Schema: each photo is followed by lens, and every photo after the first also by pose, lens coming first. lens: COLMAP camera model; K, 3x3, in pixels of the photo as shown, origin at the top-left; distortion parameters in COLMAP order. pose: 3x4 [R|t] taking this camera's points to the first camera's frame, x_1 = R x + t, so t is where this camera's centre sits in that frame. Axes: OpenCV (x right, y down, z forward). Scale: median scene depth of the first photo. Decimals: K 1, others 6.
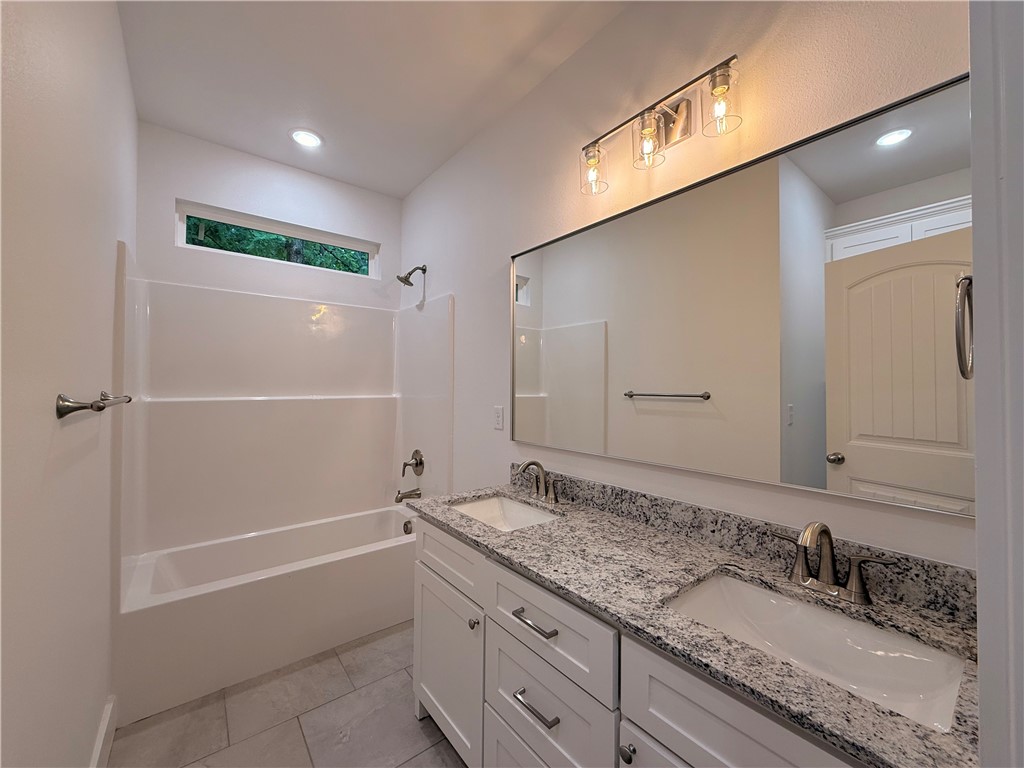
lens RADIAL K [[408.4, 0, 512.0], [0, 408.4, 384.0], [0, 0, 1]] dist [-0.000387, -0.000349]
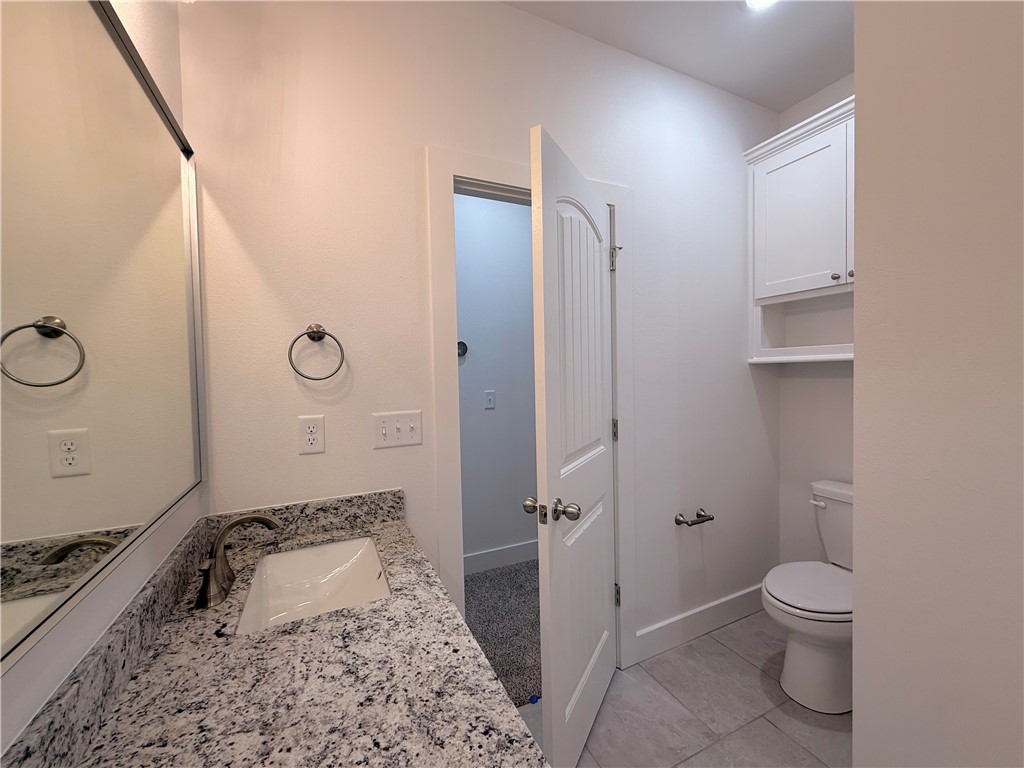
lens RADIAL K [[408.4, 0, 512.0], [0, 408.4, 384.0], [0, 0, 1]] dist [-0.000387, -0.000349]
pose [[-0.973992, 0.008504, 0.226422, -0.139405], [0.014228, 0.999619, 0.023660, -0.013242], [-0.226134, 0.026266, -0.973742, 1.540846]]
